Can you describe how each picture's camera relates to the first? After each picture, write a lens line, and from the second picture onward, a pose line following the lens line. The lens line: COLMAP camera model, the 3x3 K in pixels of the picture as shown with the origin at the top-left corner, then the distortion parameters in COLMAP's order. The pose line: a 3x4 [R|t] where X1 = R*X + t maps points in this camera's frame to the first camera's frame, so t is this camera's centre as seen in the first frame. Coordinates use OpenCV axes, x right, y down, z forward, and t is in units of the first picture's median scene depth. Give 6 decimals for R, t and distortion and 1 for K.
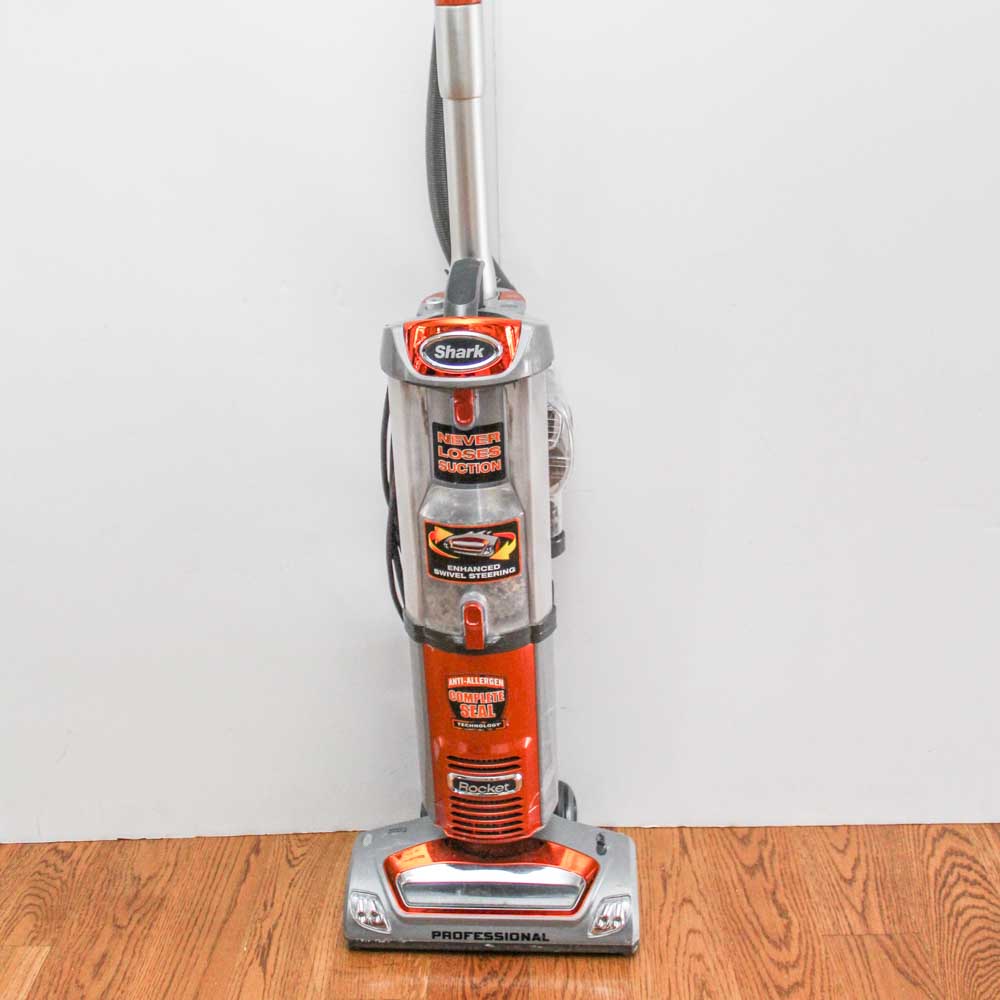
lens RADIAL K [[1237.0, 0, 471.4], [0, 1237.0, 471.4], [0, 0, 1]] dist [-0.096902, 0.000000]
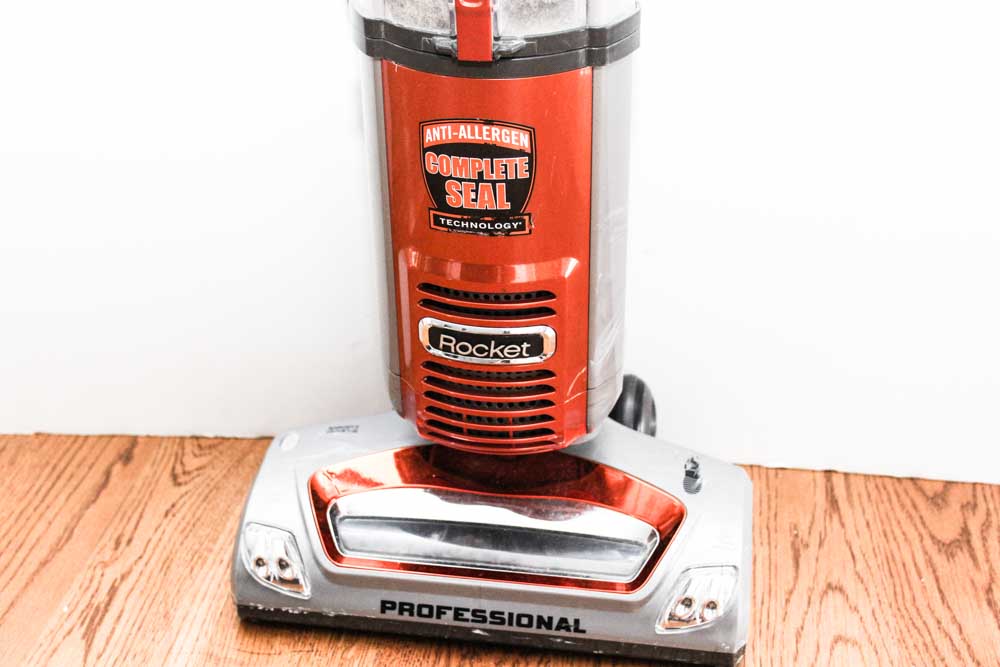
lens RADIAL K [[1489.1, 0, 494.3], [0, 1489.1, 338.6], [0, 0, 1]] dist [0.005485, 0.000000]
pose [[0.996663, 0.070924, -0.040397, 0.039665], [-0.063378, 0.984333, 0.164535, 0.140076], [0.051434, -0.161426, 0.985544, 0.339746]]
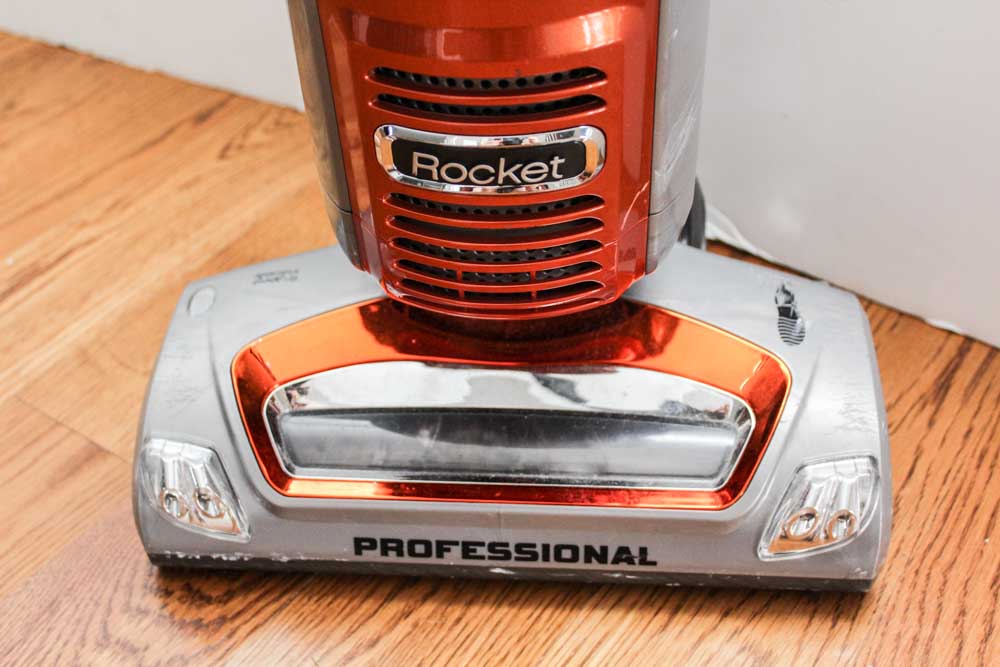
lens RADIAL K [[1281.8, 0, 495.2], [0, 1281.8, 335.8], [0, 0, 1]] dist [-0.079722, 0.000000]
pose [[0.999961, 0.001291, 0.008757, 0.008980], [-0.004428, 0.929587, 0.368575, 0.167852], [-0.007665, -0.368600, 0.929557, 0.647111]]
